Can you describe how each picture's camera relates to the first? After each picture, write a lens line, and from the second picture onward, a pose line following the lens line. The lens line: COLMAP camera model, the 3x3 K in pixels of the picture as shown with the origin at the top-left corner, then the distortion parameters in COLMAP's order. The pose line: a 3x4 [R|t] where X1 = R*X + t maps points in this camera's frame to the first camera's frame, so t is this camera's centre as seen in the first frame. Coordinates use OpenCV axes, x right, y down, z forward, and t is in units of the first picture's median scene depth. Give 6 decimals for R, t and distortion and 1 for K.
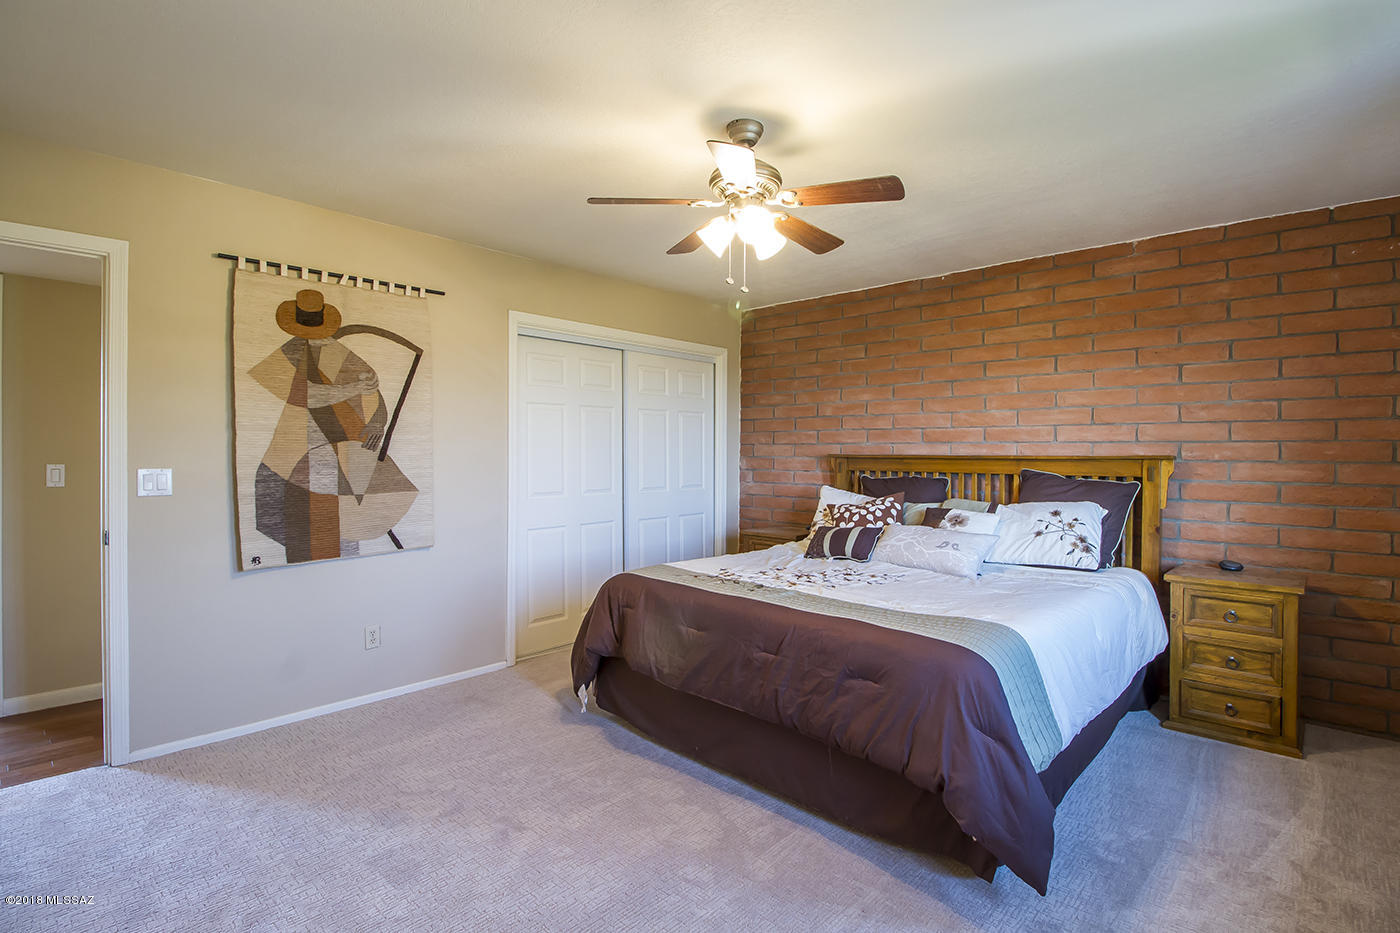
lens RADIAL K [[653.6, 0, 742.7], [0, 653.6, 462.0], [0, 0, 1]] dist [-0.012223, -0.000478]
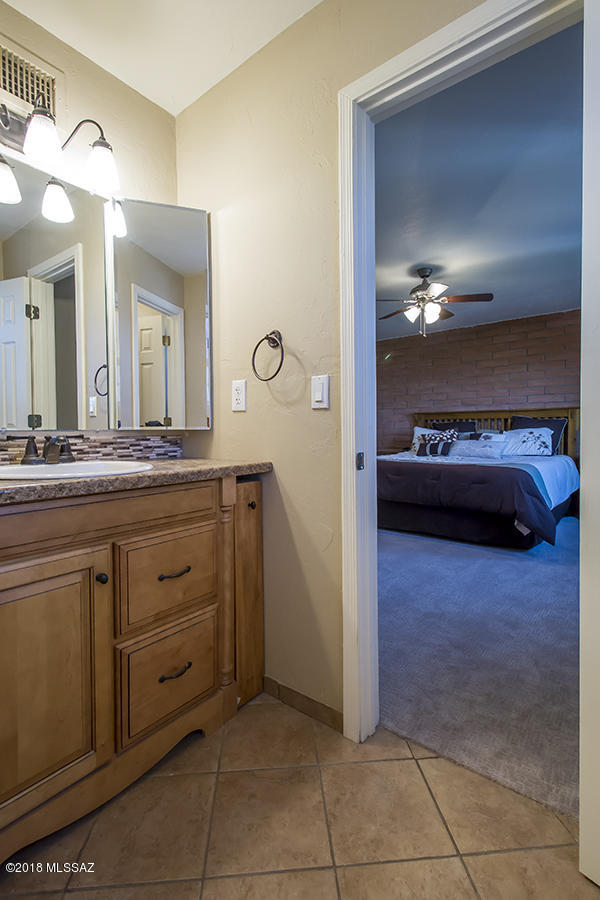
lens RADIAL K [[420.2, 0, 300.0], [0, 420.2, 450.0], [0, 0, 1]] dist [-0.012223, -0.000478]
pose [[0.999021, -0.014643, 0.041734, -0.365241], [0.013587, 0.999583, 0.025478, 0.085486], [-0.042089, -0.024886, 0.998804, -0.401335]]
